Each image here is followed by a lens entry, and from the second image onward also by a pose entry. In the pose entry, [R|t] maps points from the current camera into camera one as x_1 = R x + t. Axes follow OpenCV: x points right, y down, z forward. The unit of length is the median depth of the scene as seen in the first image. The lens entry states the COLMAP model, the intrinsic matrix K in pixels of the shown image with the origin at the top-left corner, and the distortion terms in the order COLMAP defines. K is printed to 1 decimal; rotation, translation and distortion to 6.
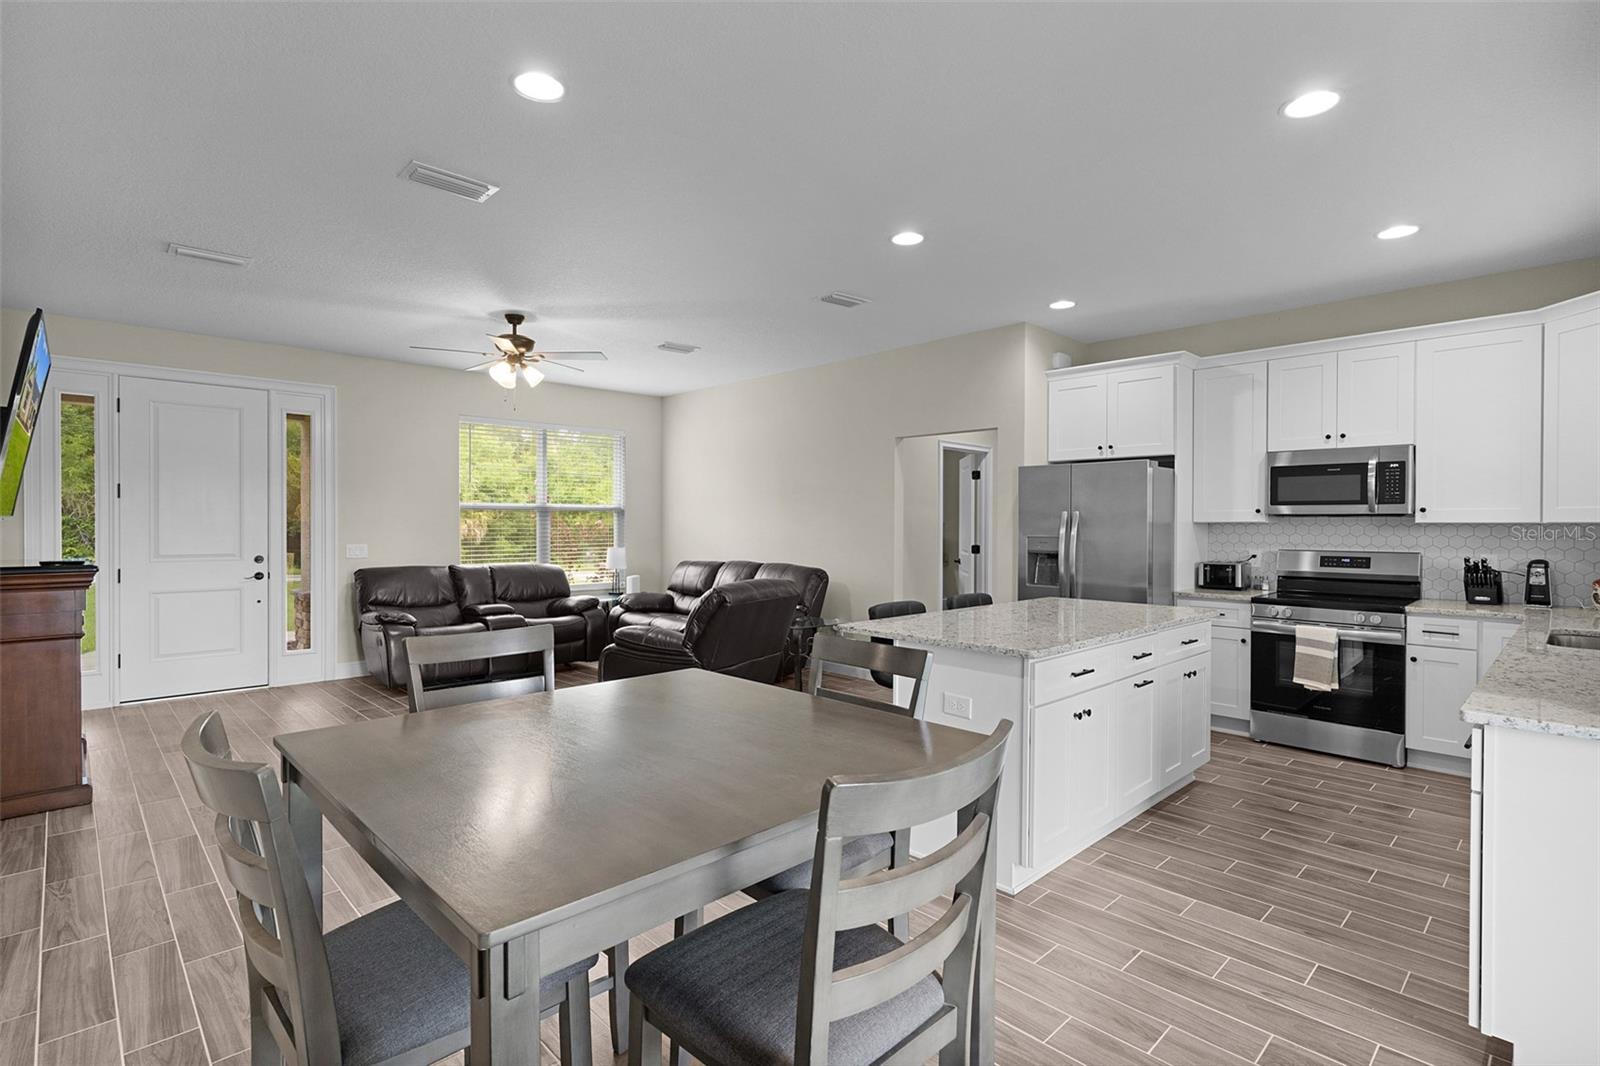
lens RADIAL K [[772.9, 0, 804.2], [0, 772.9, 516.8], [0, 0, 1]] dist [0.006430, 0.000638]
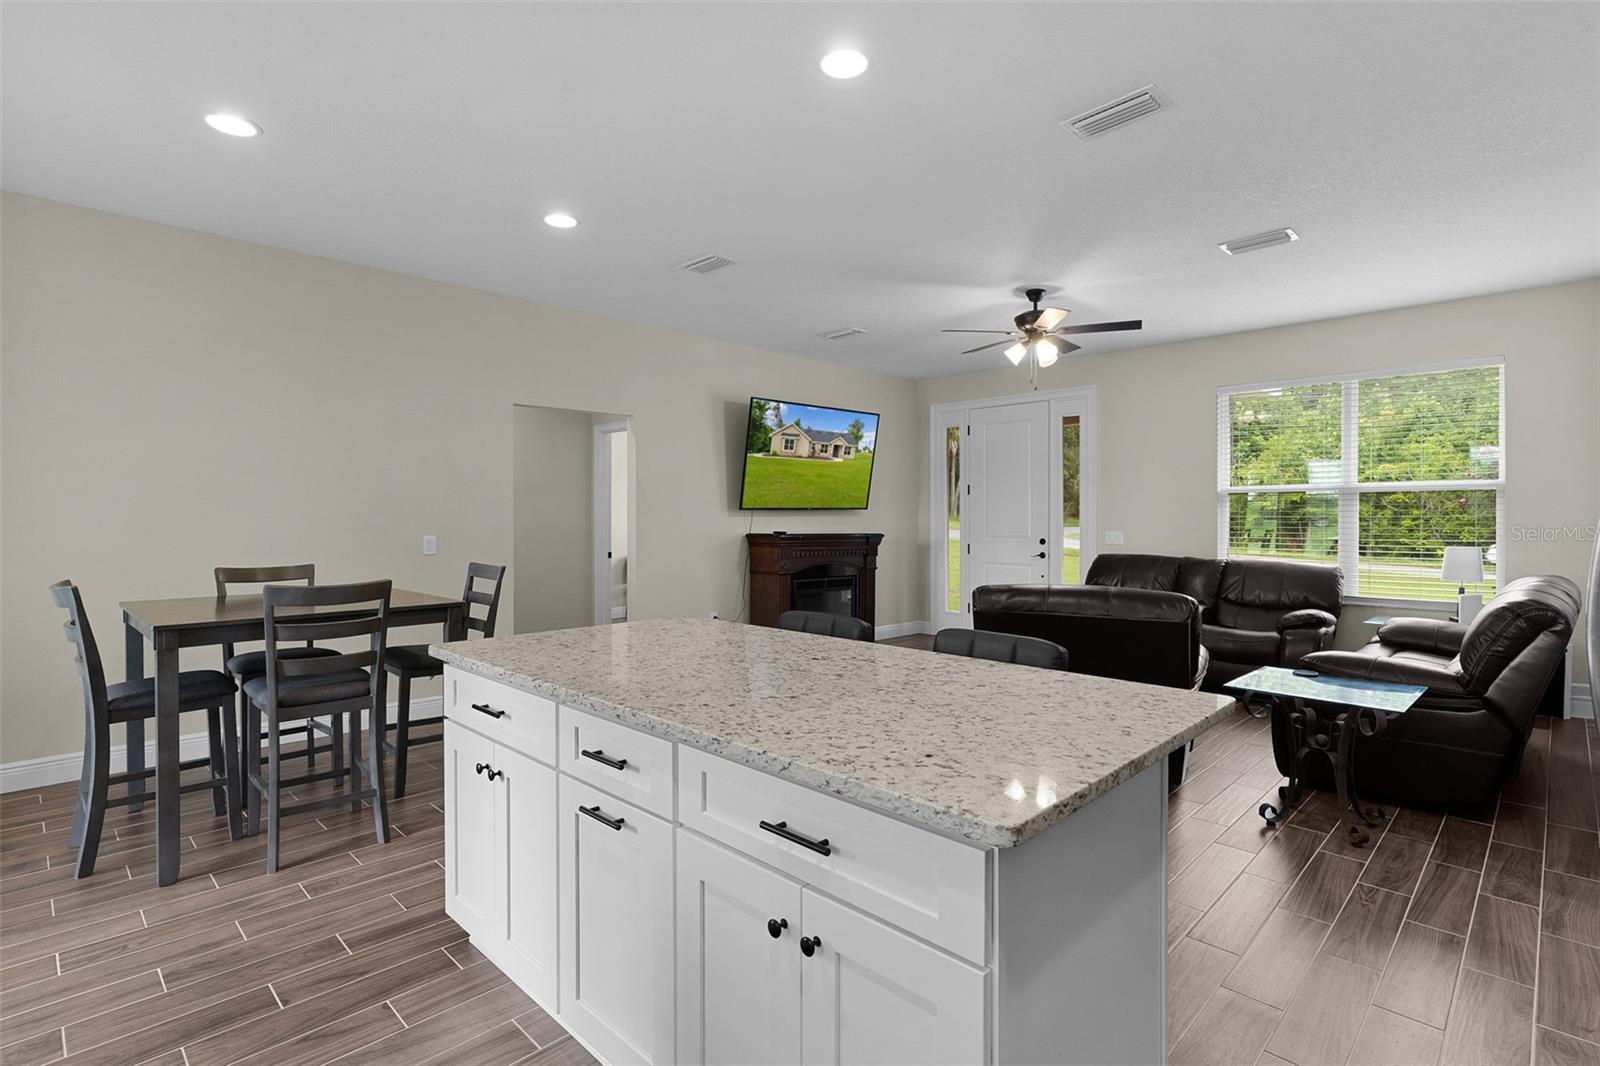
lens RADIAL K [[772.9, 0, 804.2], [0, 772.9, 516.8], [0, 0, 1]] dist [0.006430, 0.000638]
pose [[0.035313, -0.003612, -0.999370, 0.583483], [0.007714, 0.999965, -0.003342, 0.020554], [0.999347, -0.007591, 0.035339, 0.693618]]
